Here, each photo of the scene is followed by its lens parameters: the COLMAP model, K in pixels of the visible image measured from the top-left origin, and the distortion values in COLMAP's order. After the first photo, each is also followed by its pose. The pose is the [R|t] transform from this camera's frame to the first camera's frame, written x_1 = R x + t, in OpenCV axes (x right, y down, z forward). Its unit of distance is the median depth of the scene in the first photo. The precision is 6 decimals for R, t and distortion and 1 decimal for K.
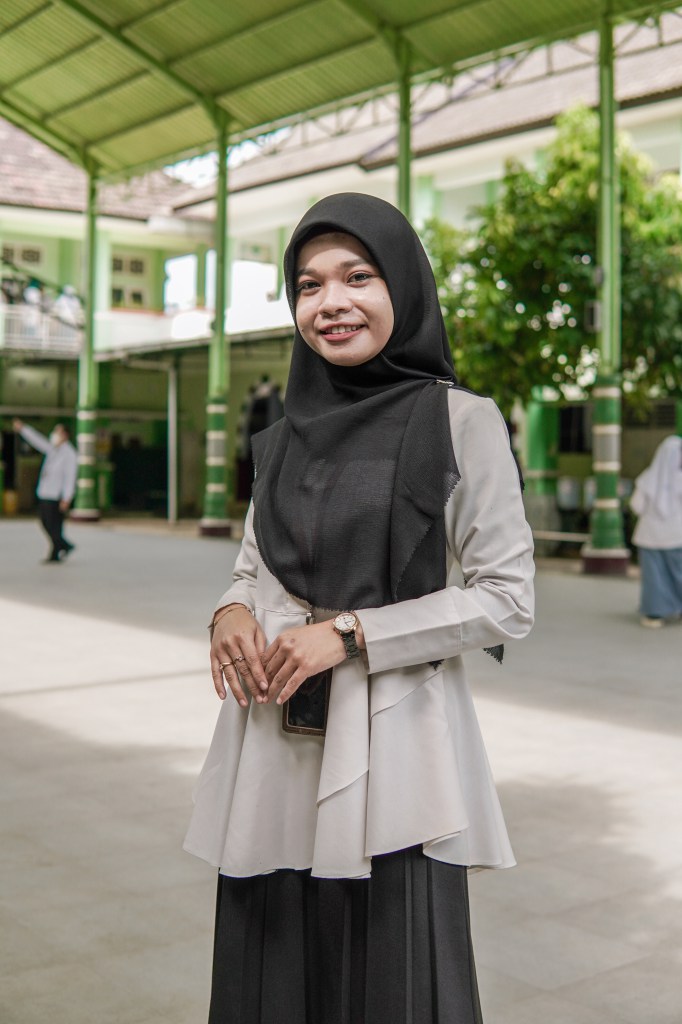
lens RADIAL K [[1368.6, 0, 341.0], [0, 1368.6, 512.0], [0, 0, 1]] dist [-0.159974, -0.150703]
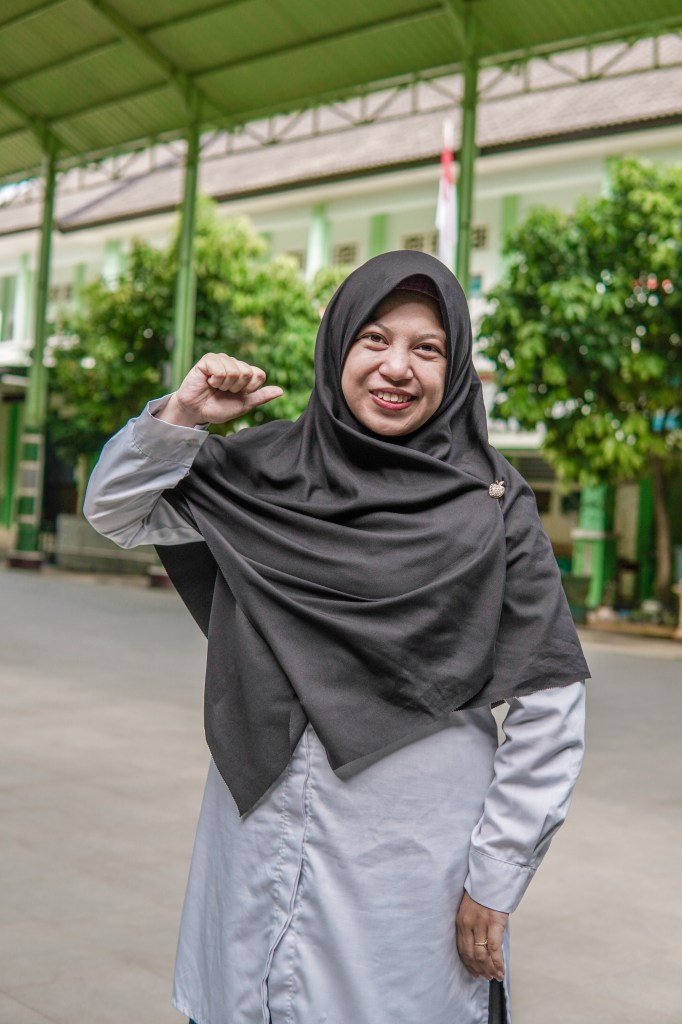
lens RADIAL K [[1368.6, 0, 341.0], [0, 1368.6, 512.0], [0, 0, 1]] dist [-0.159974, -0.150703]
pose [[0.990691, 0.044376, 0.128693, 0.136297], [-0.040343, 0.998615, -0.033775, 0.008813], [-0.130013, 0.028269, 0.991109, -0.158542]]
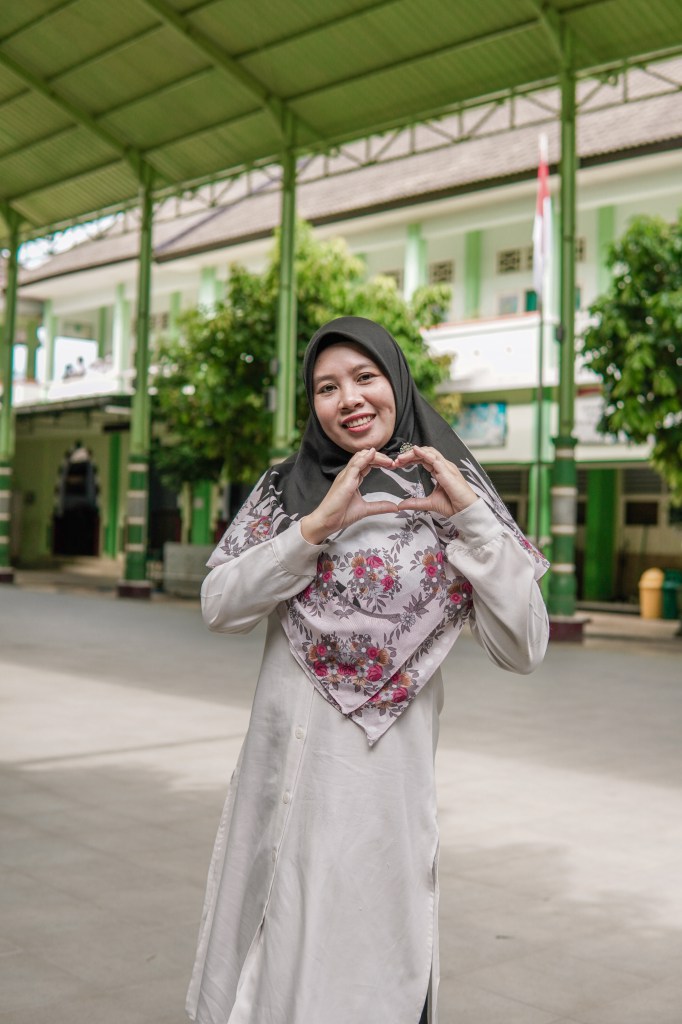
lens RADIAL K [[1368.6, 0, 341.0], [0, 1368.6, 512.0], [0, 0, 1]] dist [-0.159974, -0.150703]
pose [[0.998059, 0.014533, 0.060550, 0.126686], [-0.011706, 0.998836, -0.046795, 0.008818], [-0.061160, 0.045995, 0.997068, -0.155037]]
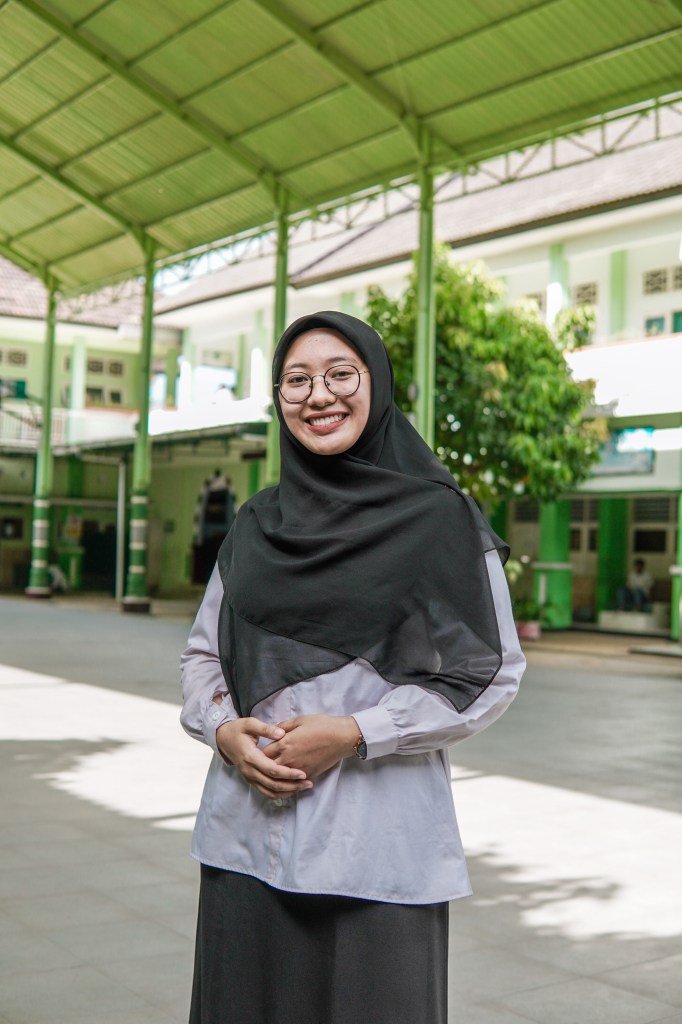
lens RADIAL K [[1368.6, 0, 341.0], [0, 1368.6, 512.0], [0, 0, 1]] dist [-0.159974, -0.150703]
pose [[0.998893, 0.013596, -0.045027, 0.130529], [-0.016536, 0.997710, -0.065582, 0.006400], [0.044032, 0.066254, 0.996831, -0.127593]]
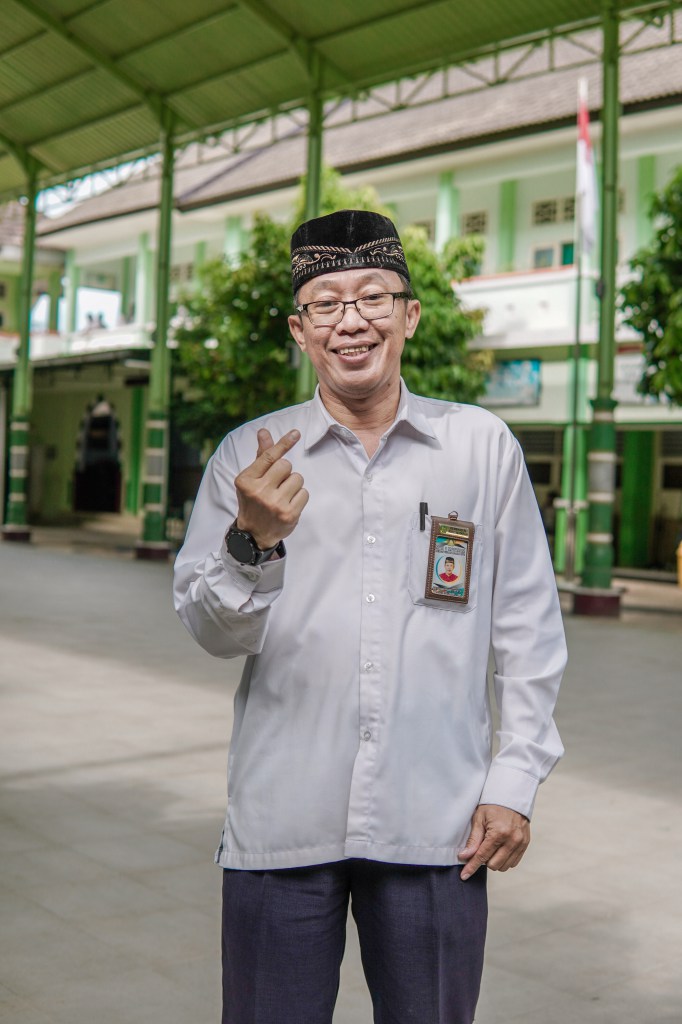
lens RADIAL K [[1368.6, 0, 341.0], [0, 1368.6, 512.0], [0, 0, 1]] dist [-0.159974, -0.150703]
pose [[0.998962, 0.022564, 0.039563, 0.131316], [-0.022121, 0.999688, -0.011588, 0.001482], [-0.039812, 0.010701, 0.999150, -0.117849]]
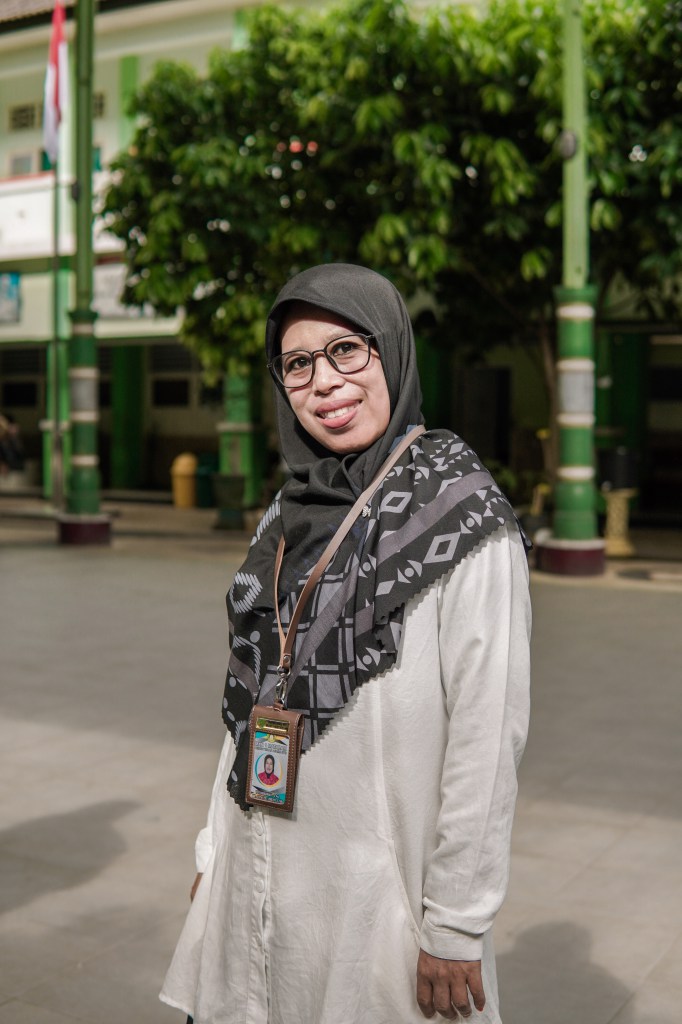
lens RADIAL K [[1368.6, 0, 341.0], [0, 1368.6, 512.0], [0, 0, 1]] dist [-0.159974, -0.150703]
pose [[0.919471, -0.040152, 0.391102, 0.148780], [0.023813, 0.998633, 0.046540, 0.000933], [-0.392436, -0.033479, 0.919170, -0.071772]]
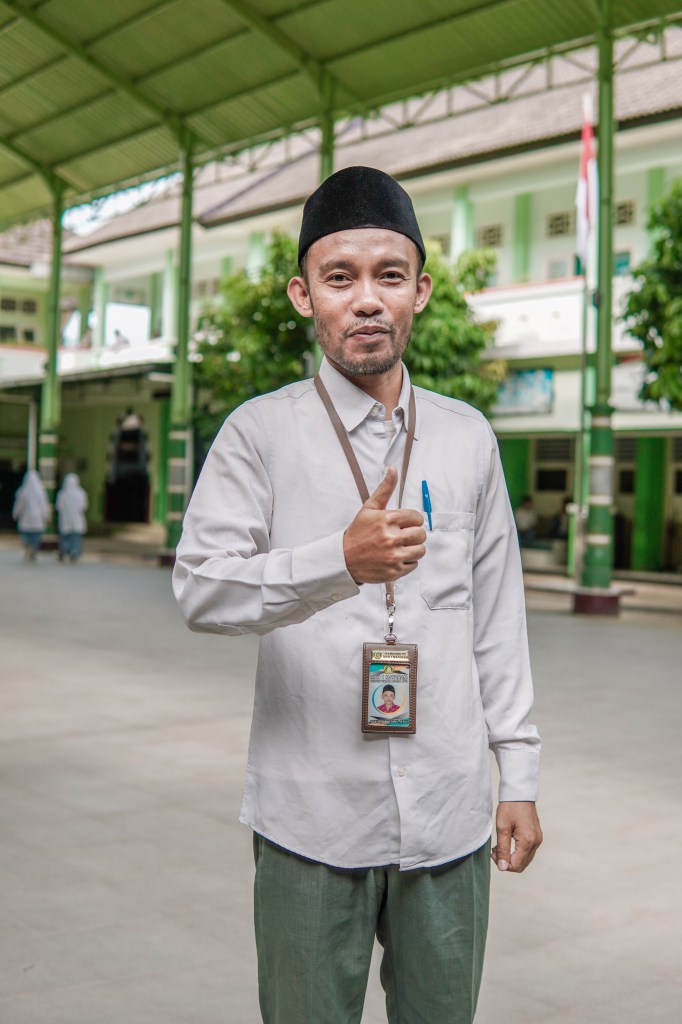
lens RADIAL K [[1368.6, 0, 341.0], [0, 1368.6, 512.0], [0, 0, 1]] dist [-0.159974, -0.150703]
pose [[0.999827, 0.015061, 0.010908, 0.146112], [-0.014833, 0.999676, -0.020667, 0.005895], [-0.011216, 0.020502, 0.999727, -0.144508]]
